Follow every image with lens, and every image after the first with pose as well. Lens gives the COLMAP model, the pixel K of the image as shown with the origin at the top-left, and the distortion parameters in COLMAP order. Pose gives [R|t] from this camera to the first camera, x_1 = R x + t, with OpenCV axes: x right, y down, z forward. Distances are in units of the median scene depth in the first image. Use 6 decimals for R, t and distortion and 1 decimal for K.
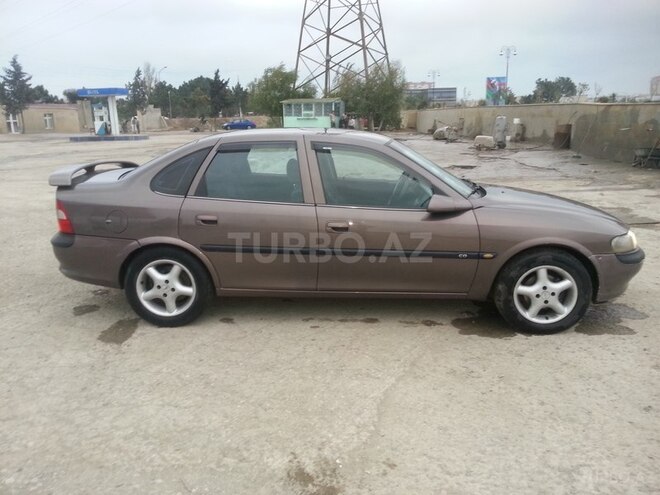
lens RADIAL K [[525.0, 0, 334.9], [0, 525.0, 246.6], [0, 0, 1]] dist [0.083391, -0.120880]
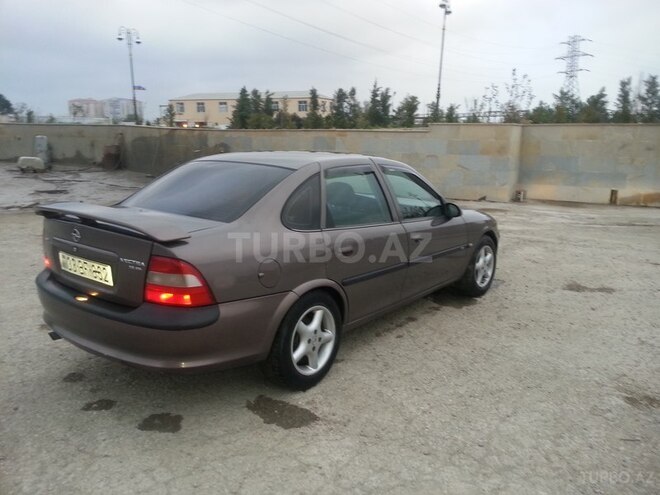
lens RADIAL K [[525.0, 0, 334.9], [0, 525.0, 246.6], [0, 0, 1]] dist [0.083391, -0.120880]
pose [[0.574010, -0.148646, 0.805243, -1.205489], [0.177792, 0.982550, 0.054639, -0.137824], [-0.799314, 0.111803, 0.590422, 0.574142]]
